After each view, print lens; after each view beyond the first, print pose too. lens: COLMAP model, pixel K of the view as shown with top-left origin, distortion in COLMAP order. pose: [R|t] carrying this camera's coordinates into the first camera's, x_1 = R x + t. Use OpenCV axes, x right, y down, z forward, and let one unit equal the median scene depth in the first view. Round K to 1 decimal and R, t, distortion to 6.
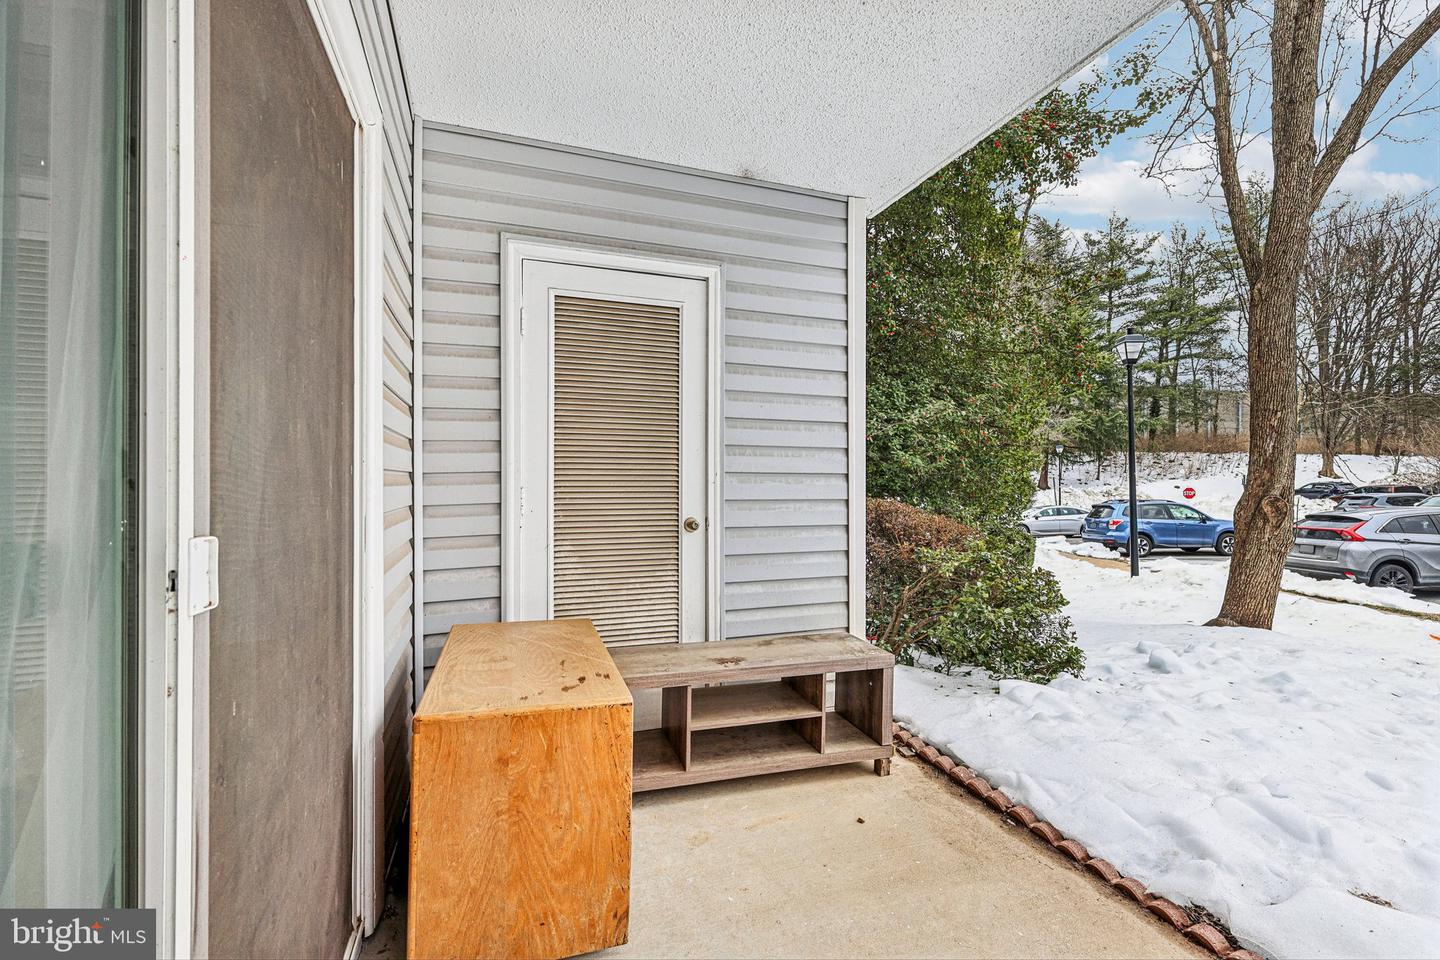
lens RADIAL K [[630.5, 0, 721.5], [0, 630.5, 478.1], [0, 0, 1]] dist [0.004059, -0.000802]
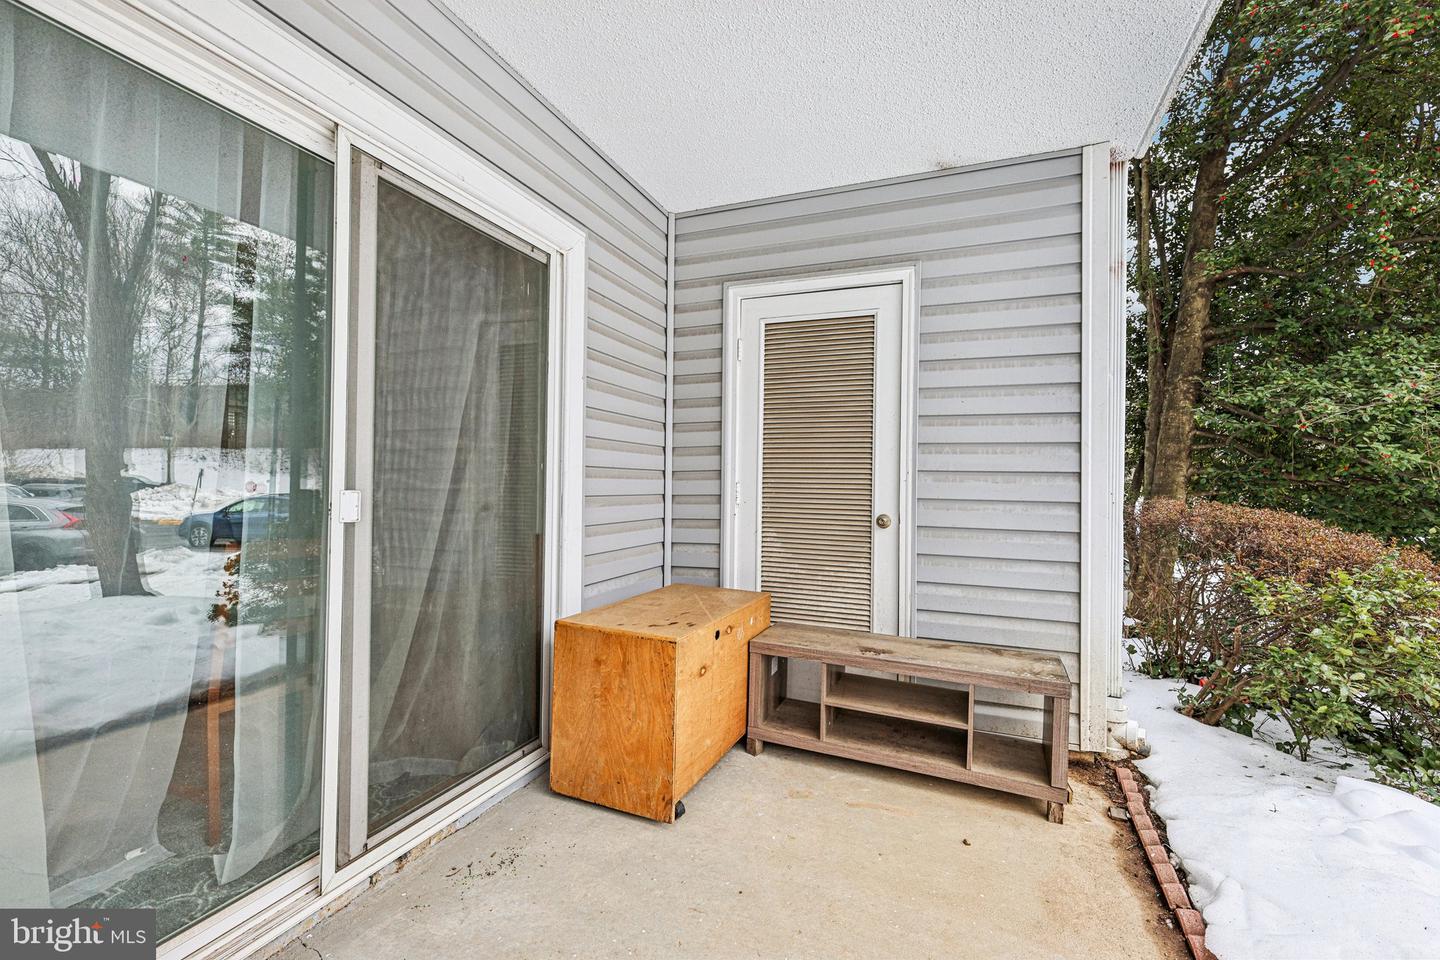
lens RADIAL K [[630.5, 0, 720.4], [0, 630.5, 481.3], [0, 0, 1]] dist [0.004059, -0.000802]
pose [[0.741108, 0.007048, -0.671349, 0.485810], [-0.011480, 0.999932, -0.002176, 0.014703], [0.671287, 0.009320, 0.741139, 0.052848]]
